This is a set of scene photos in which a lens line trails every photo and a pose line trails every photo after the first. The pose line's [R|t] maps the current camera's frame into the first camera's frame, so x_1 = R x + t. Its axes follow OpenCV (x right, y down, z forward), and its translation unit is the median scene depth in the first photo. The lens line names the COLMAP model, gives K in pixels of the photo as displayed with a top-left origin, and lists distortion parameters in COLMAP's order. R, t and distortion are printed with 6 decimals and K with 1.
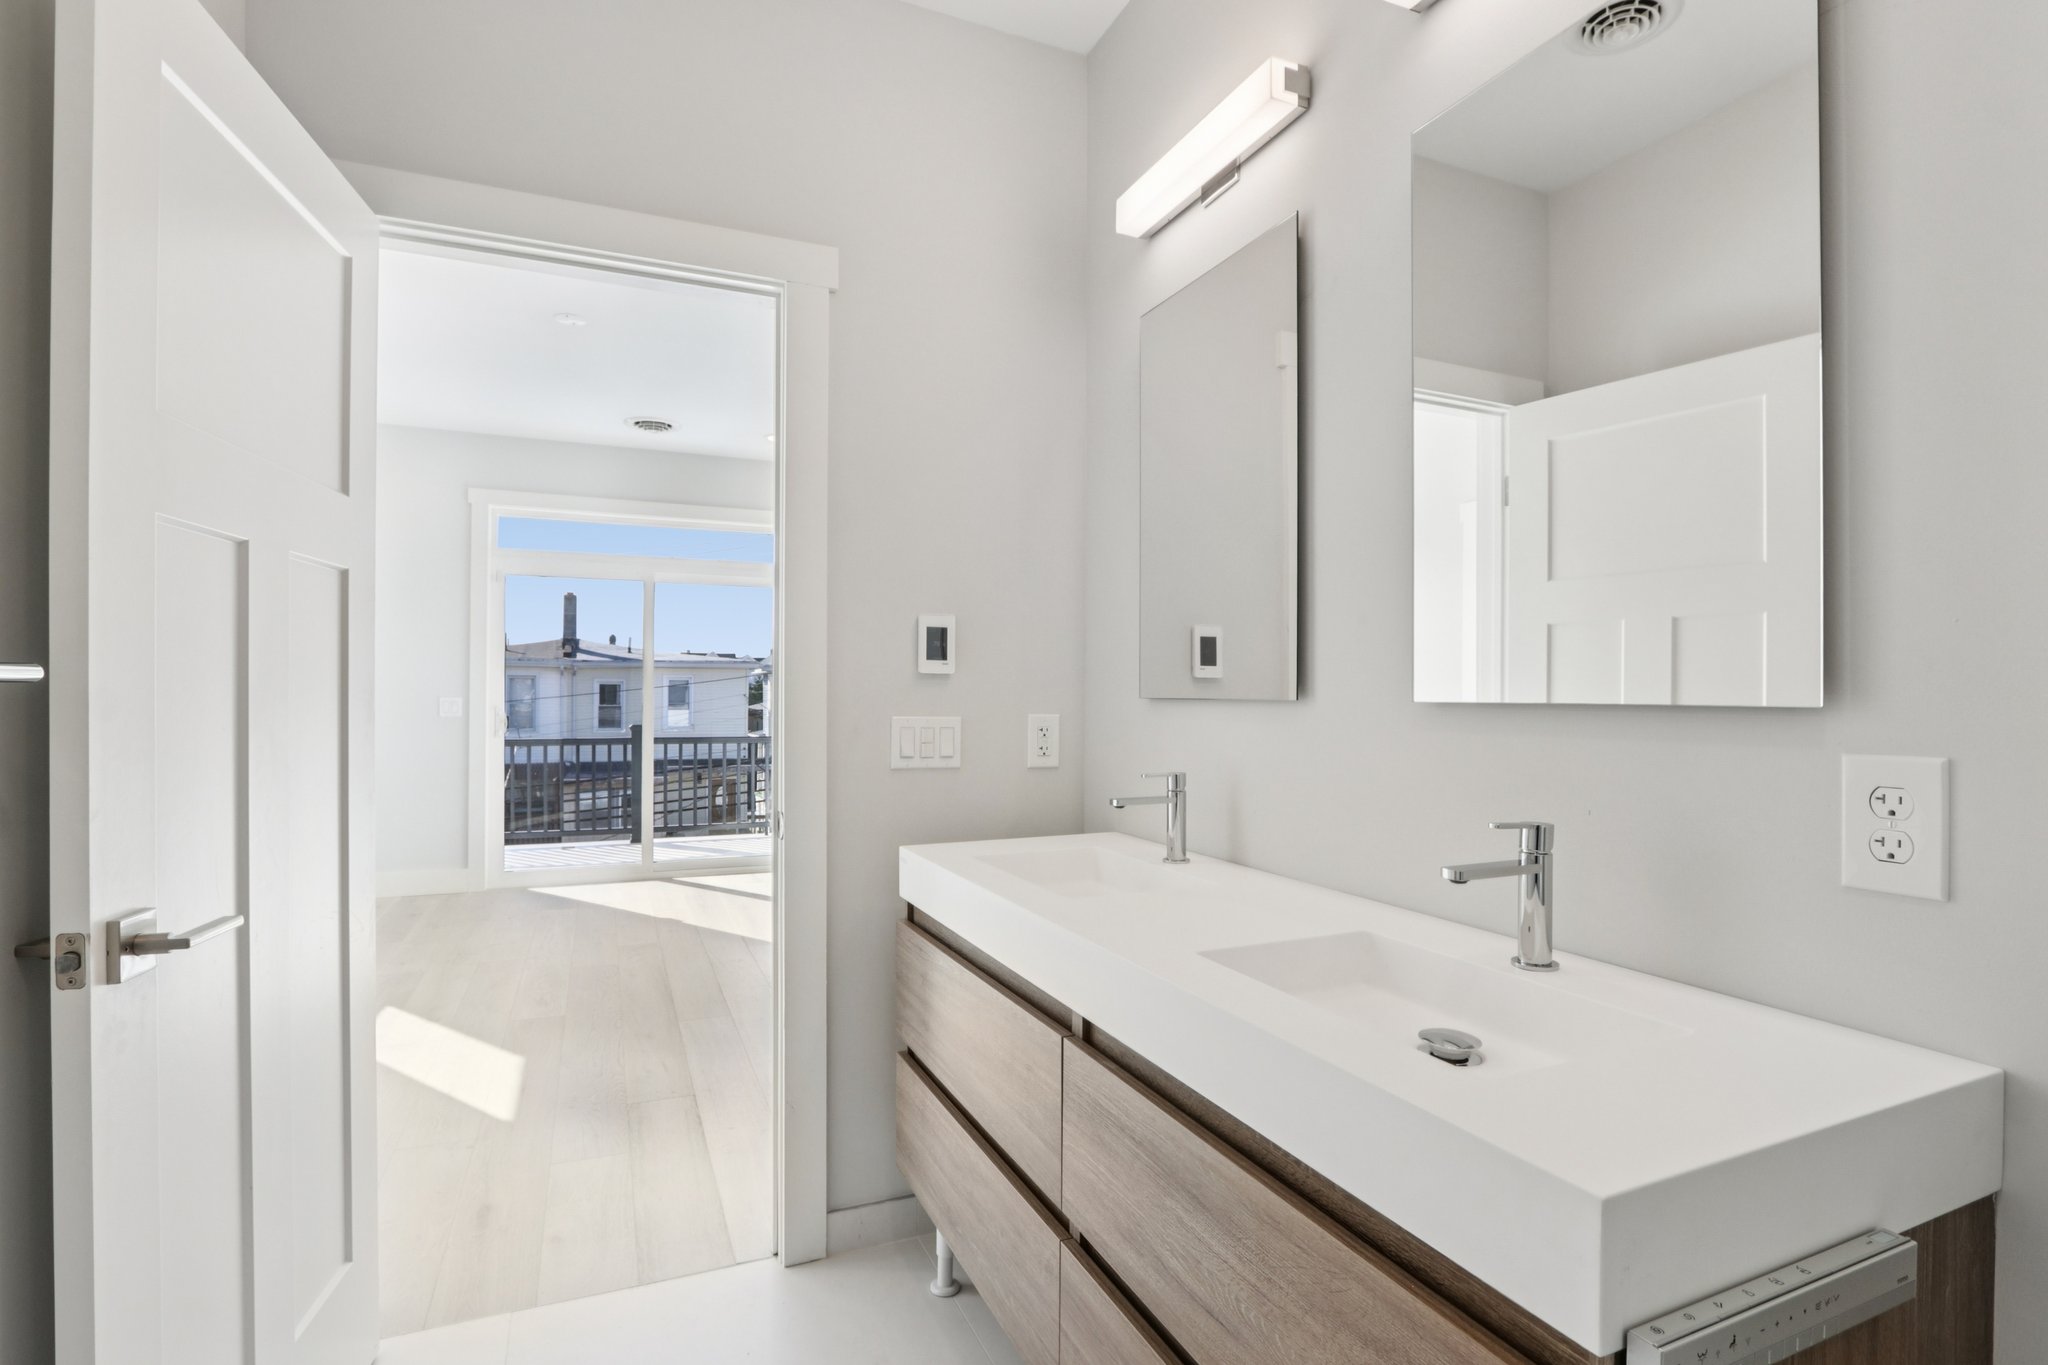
lens RADIAL K [[967.4, 0, 1024.2], [0, 967.4, 695.4], [0, 0, 1]] dist [-0.025713, -0.000254]
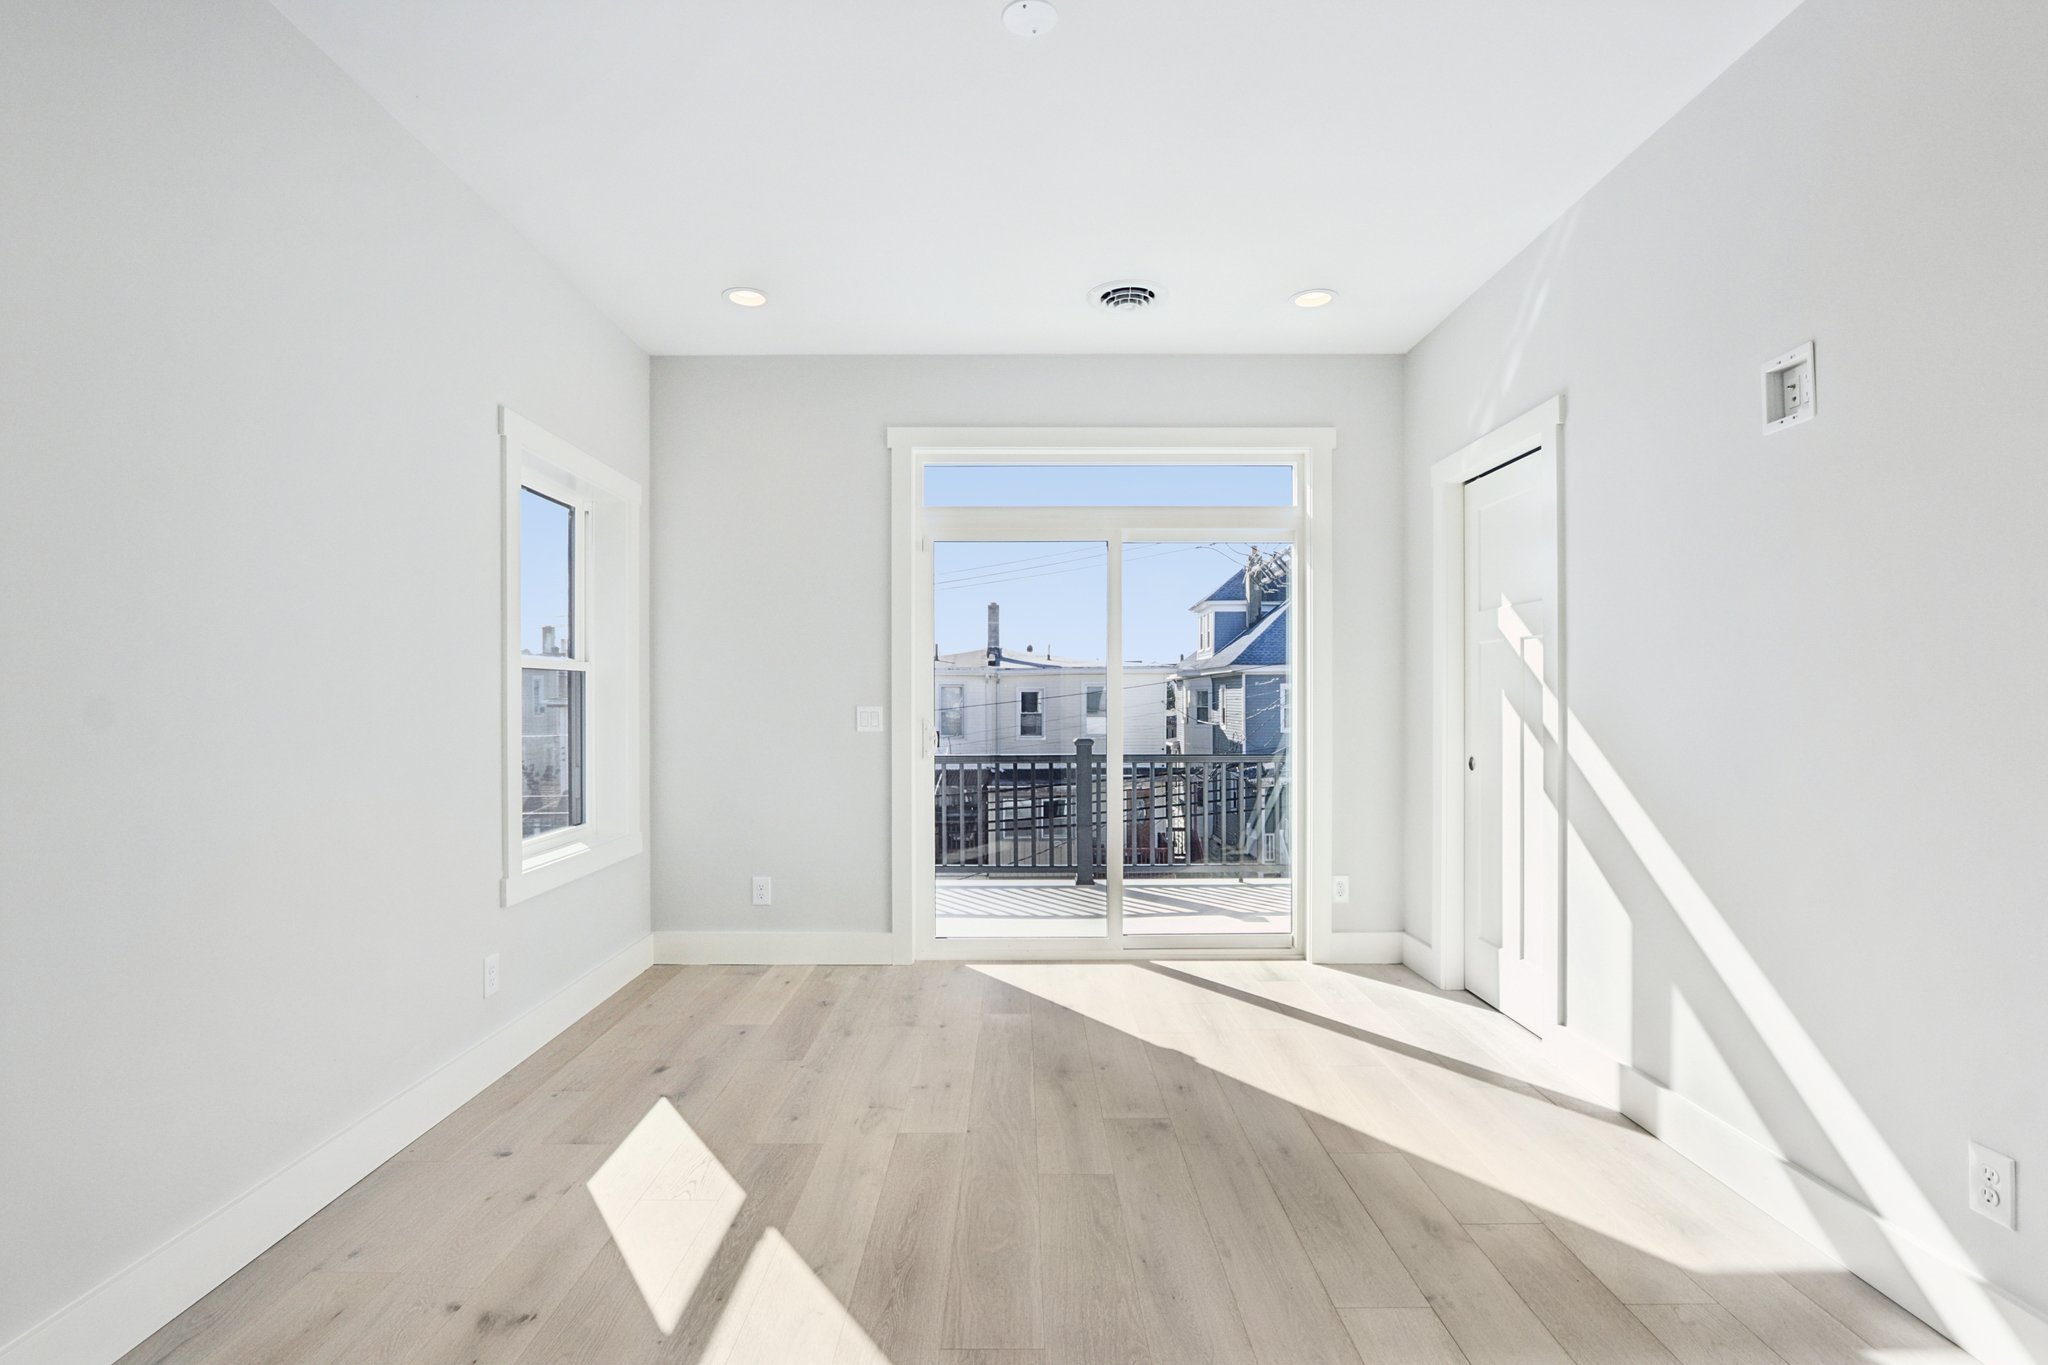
lens RADIAL K [[967.4, 0, 1023.8], [0, 967.4, 690.4], [0, 0, 1]] dist [-0.025713, -0.000254]
pose [[0.918493, -0.014335, -0.395178, -0.047827], [0.009840, 0.999862, -0.013398, 0.000198], [0.395316, 0.008417, 0.918507, 0.089544]]
